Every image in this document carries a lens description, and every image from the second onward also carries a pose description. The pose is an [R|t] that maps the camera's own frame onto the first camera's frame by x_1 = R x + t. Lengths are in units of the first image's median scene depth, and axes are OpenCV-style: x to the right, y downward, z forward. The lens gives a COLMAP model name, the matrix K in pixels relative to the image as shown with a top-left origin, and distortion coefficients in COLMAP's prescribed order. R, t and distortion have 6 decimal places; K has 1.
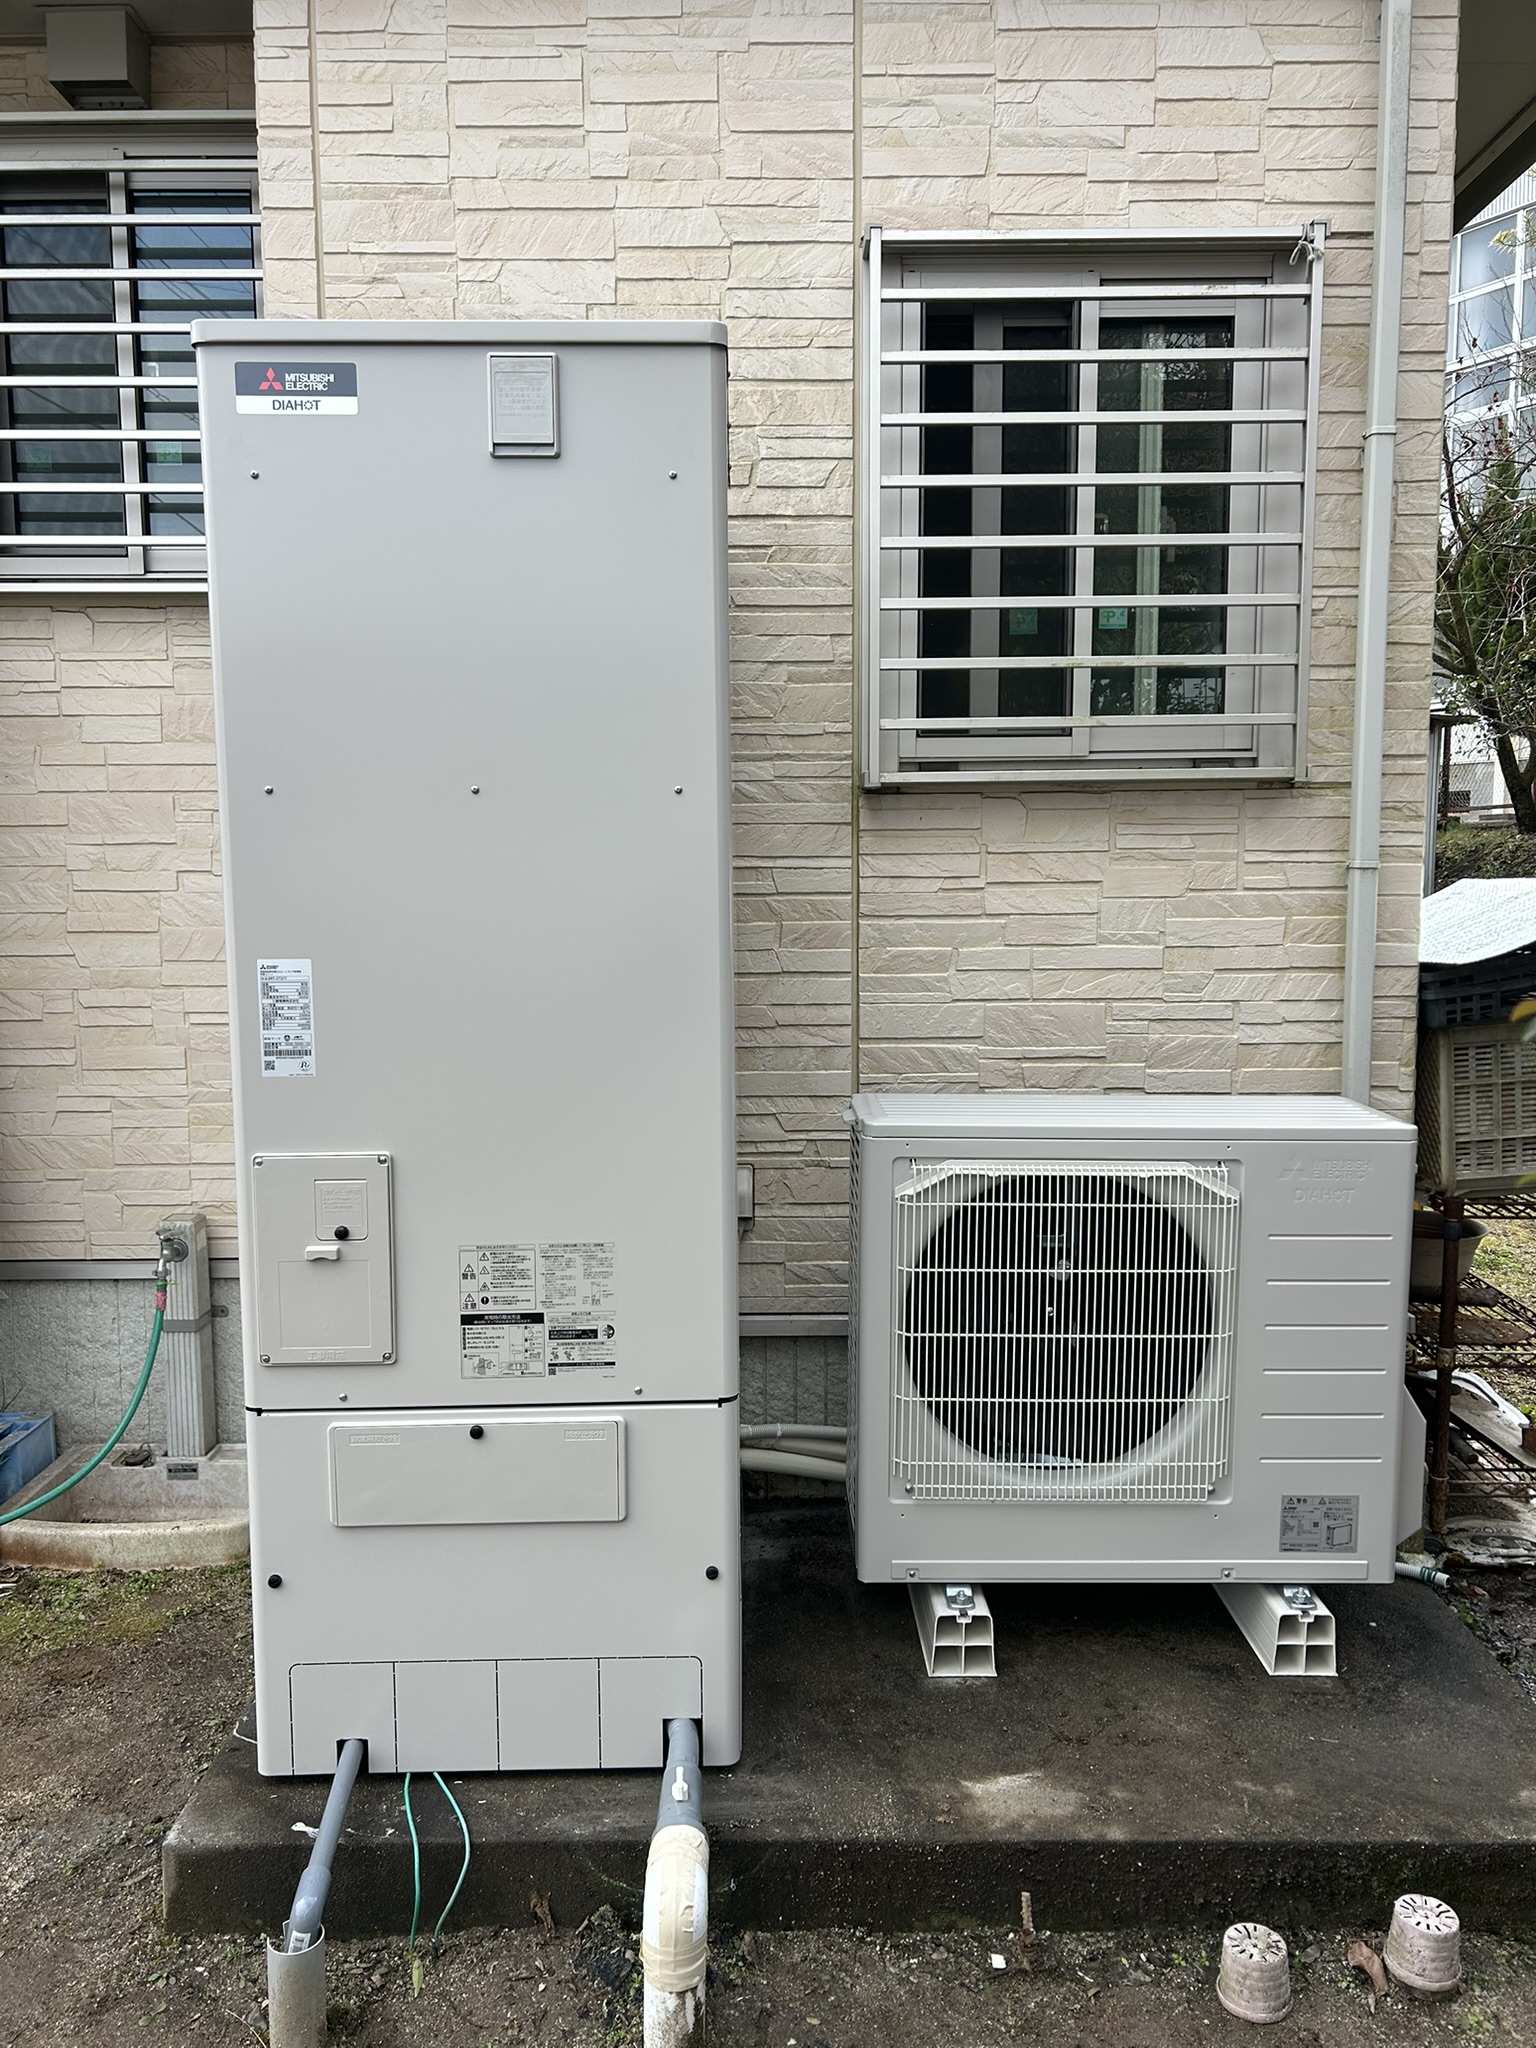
lens RADIAL K [[1554.8, 0, 775.4], [0, 1554.8, 1025.9], [0, 0, 1]] dist [0.044400, -0.060114]
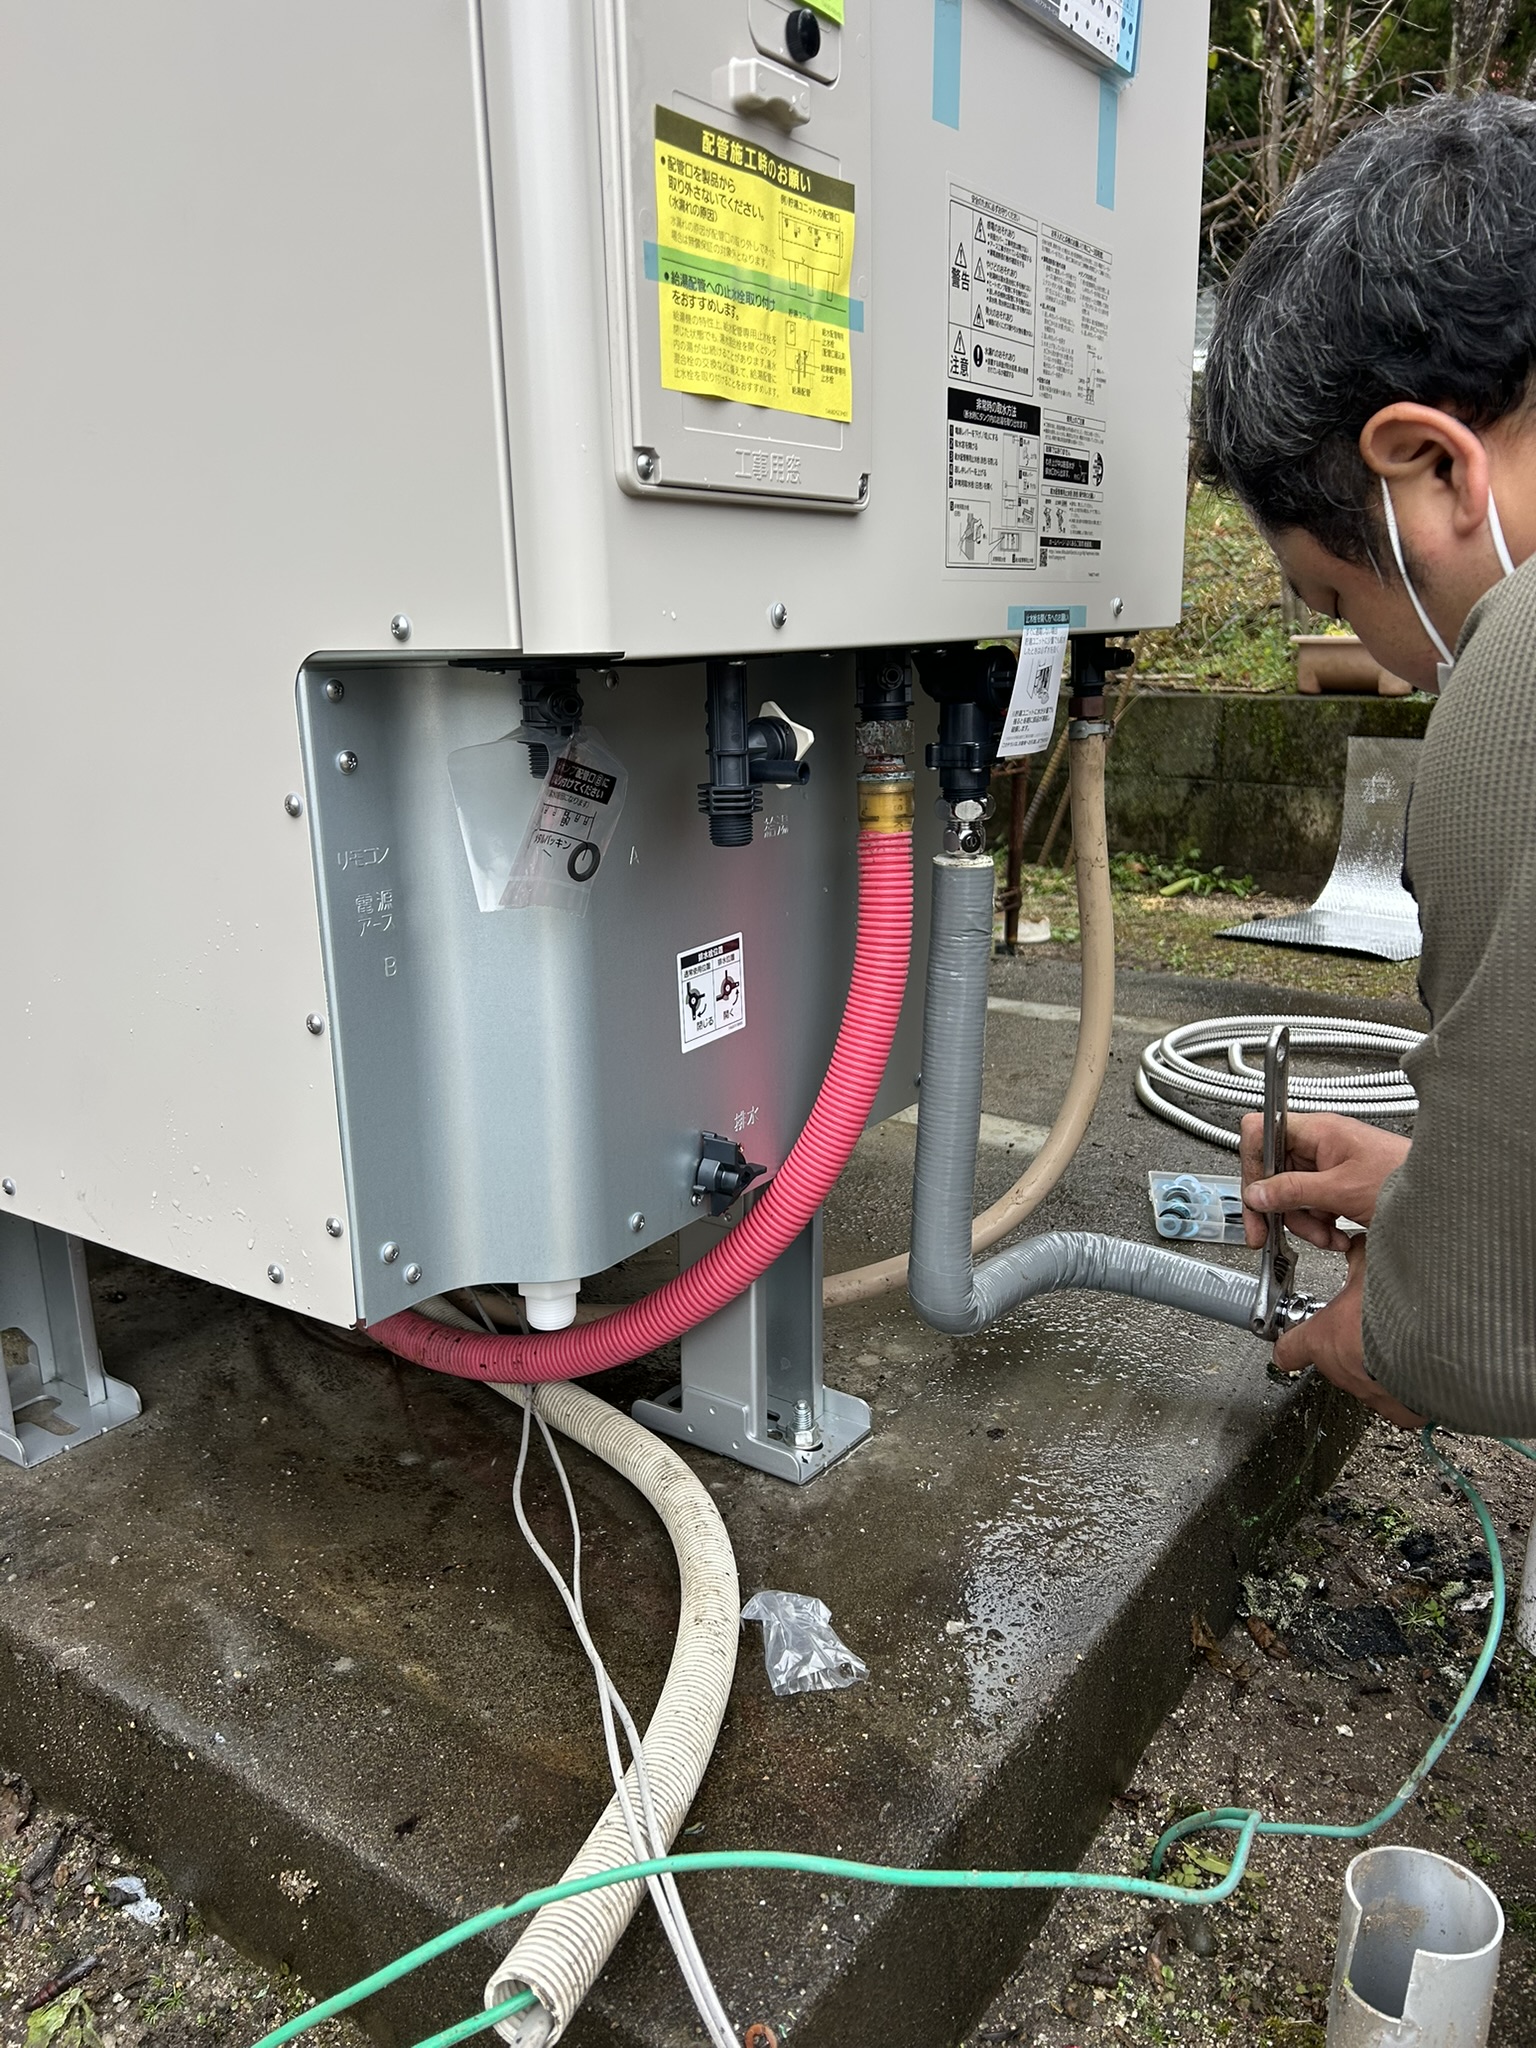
lens RADIAL K [[1554.8, 0, 770.8], [0, 1554.8, 1029.5], [0, 0, 1]] dist [0.044400, -0.060114]
pose [[0.576646, -0.207706, 0.790151, -0.412325], [0.102365, 0.977890, 0.182352, 0.194005], [-0.810556, -0.024269, 0.585158, 0.591861]]
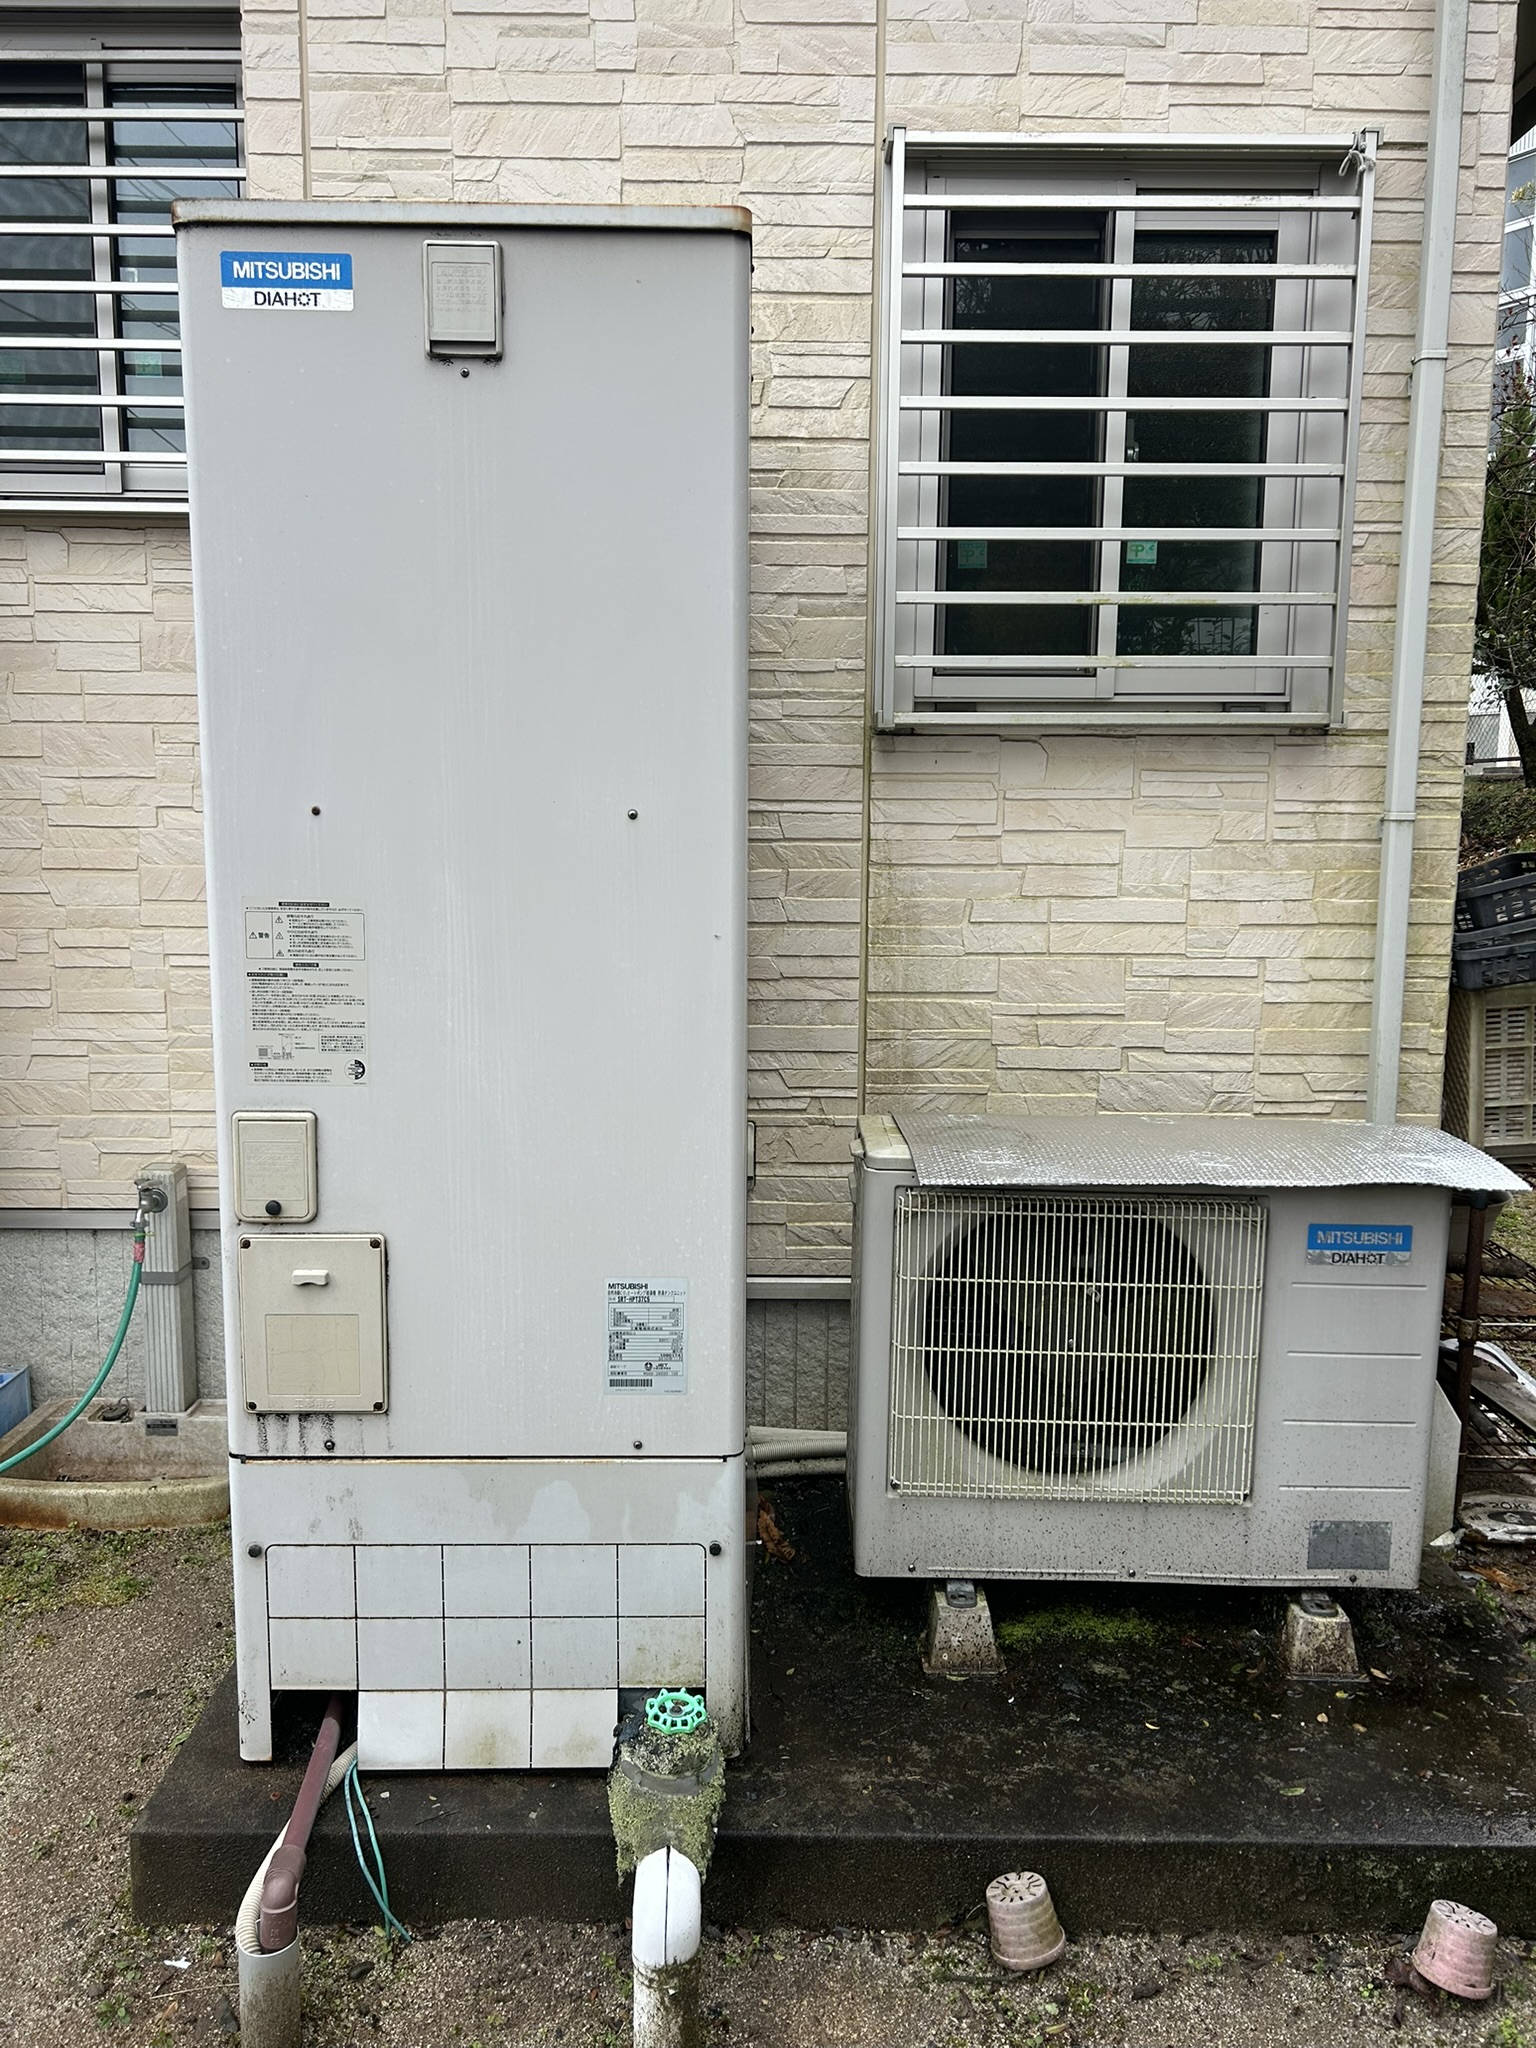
lens RADIAL K [[1554.8, 0, 773.3], [0, 1554.8, 1017.6], [0, 0, 1]] dist [0.044400, -0.060114]
pose [[0.999906, 0.013270, 0.003306, -0.007254], [-0.013364, 0.999447, 0.030442, -0.004648], [-0.002900, -0.030483, 0.999531, 0.044222]]
